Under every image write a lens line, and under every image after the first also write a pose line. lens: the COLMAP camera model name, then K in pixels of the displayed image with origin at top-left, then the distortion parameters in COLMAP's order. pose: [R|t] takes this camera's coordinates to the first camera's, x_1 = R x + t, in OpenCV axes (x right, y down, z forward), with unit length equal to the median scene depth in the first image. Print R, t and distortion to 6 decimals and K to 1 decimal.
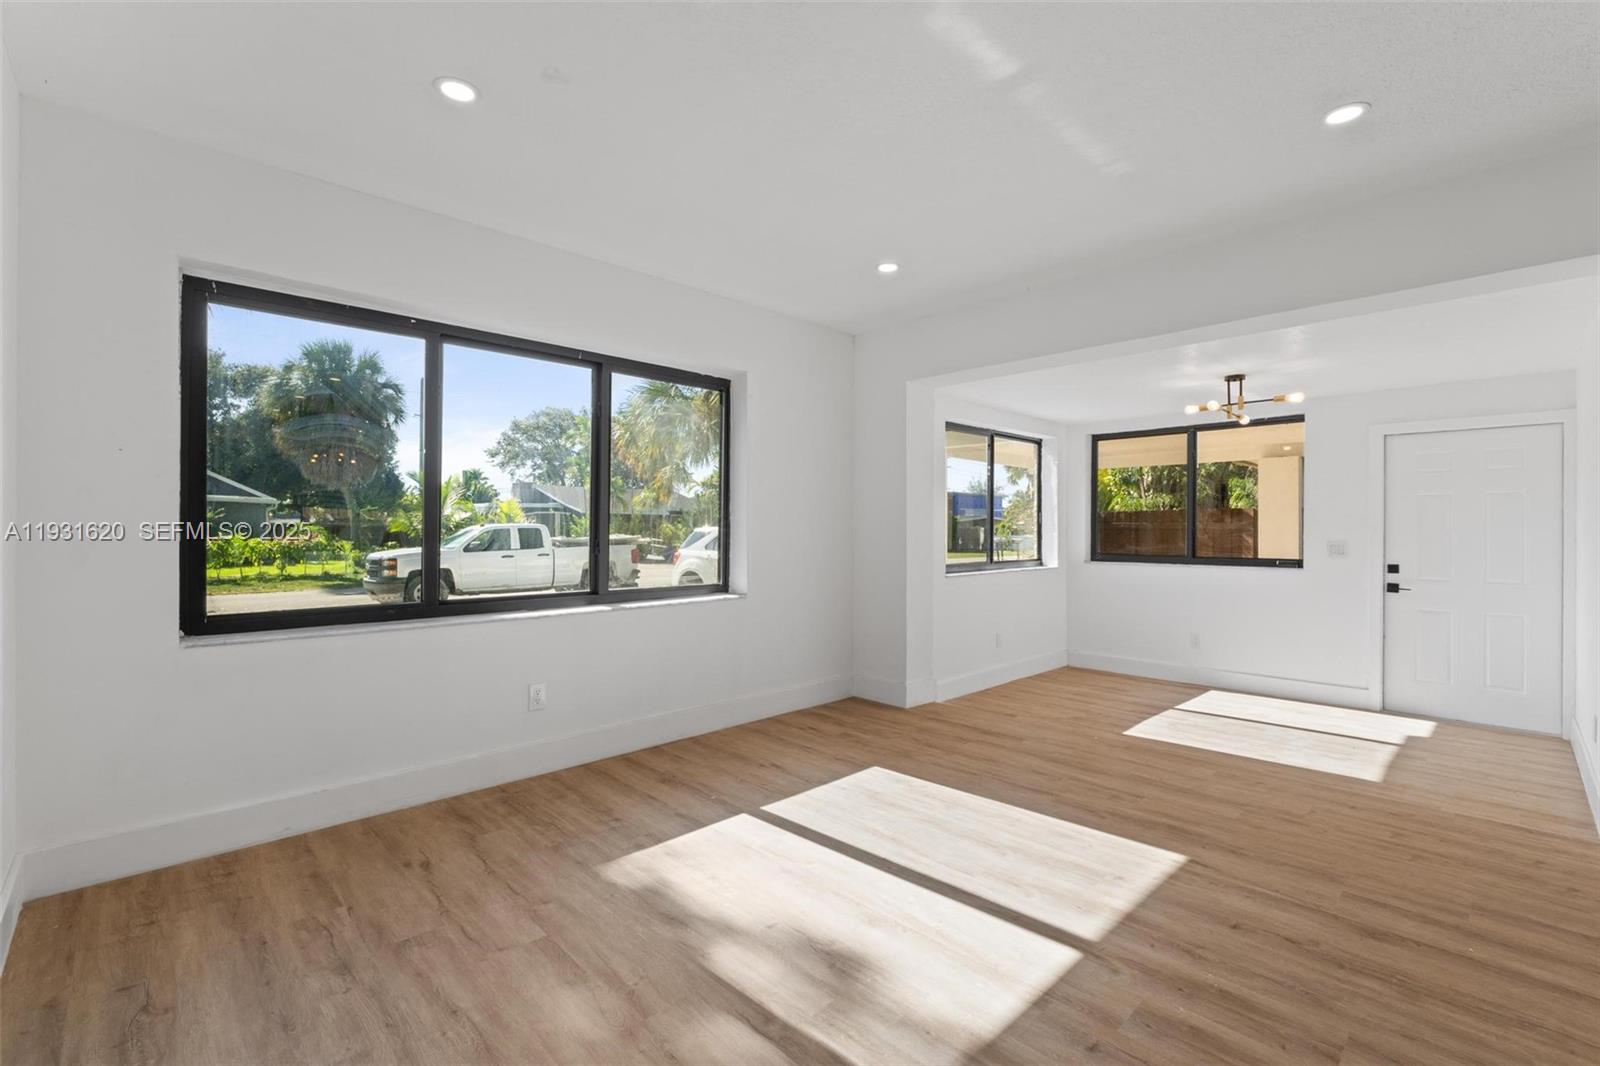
lens RADIAL K [[683.2, 0, 800.0], [0, 683.2, 533.0], [0, 0, 1]] dist [-0.003512, -0.000378]
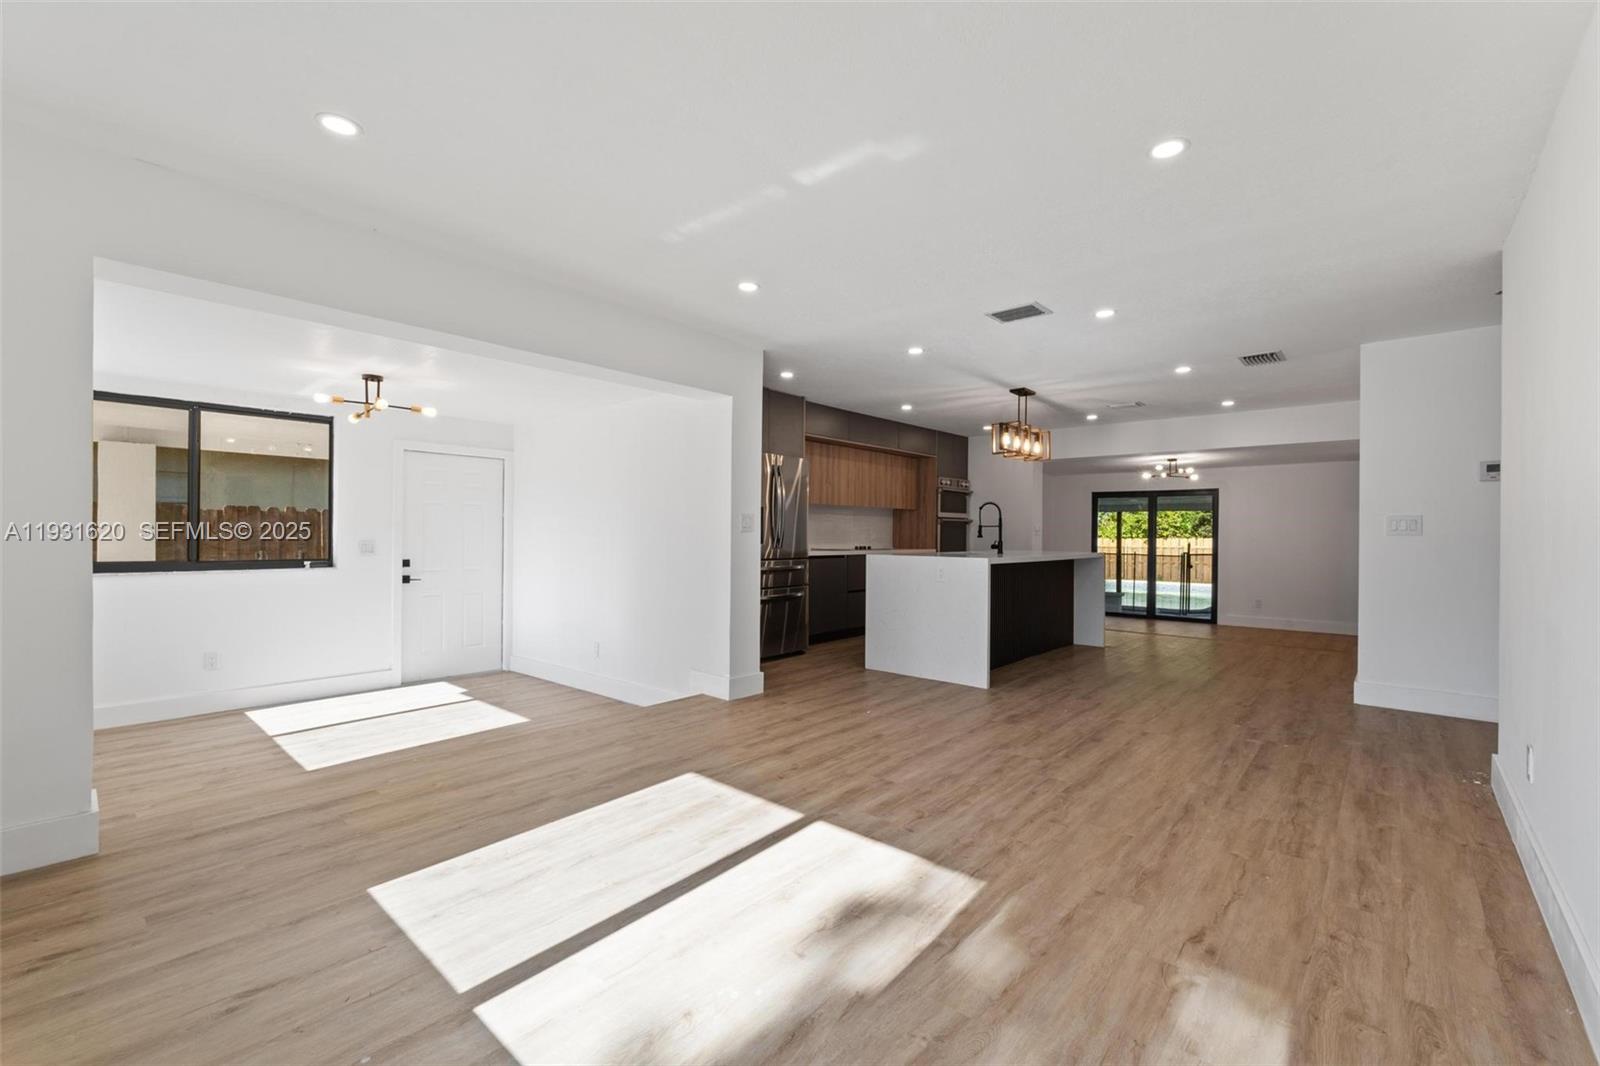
lens RADIAL K [[688.4, 0, 798.0], [0, 688.4, 537.5], [0, 0, 1]] dist [-0.003345, -0.000386]
pose [[-0.085367, -0.005710, 0.996333, -0.658304], [-0.002399, 0.999982, 0.005525, -0.001339], [-0.996347, -0.001918, -0.085379, 0.730458]]
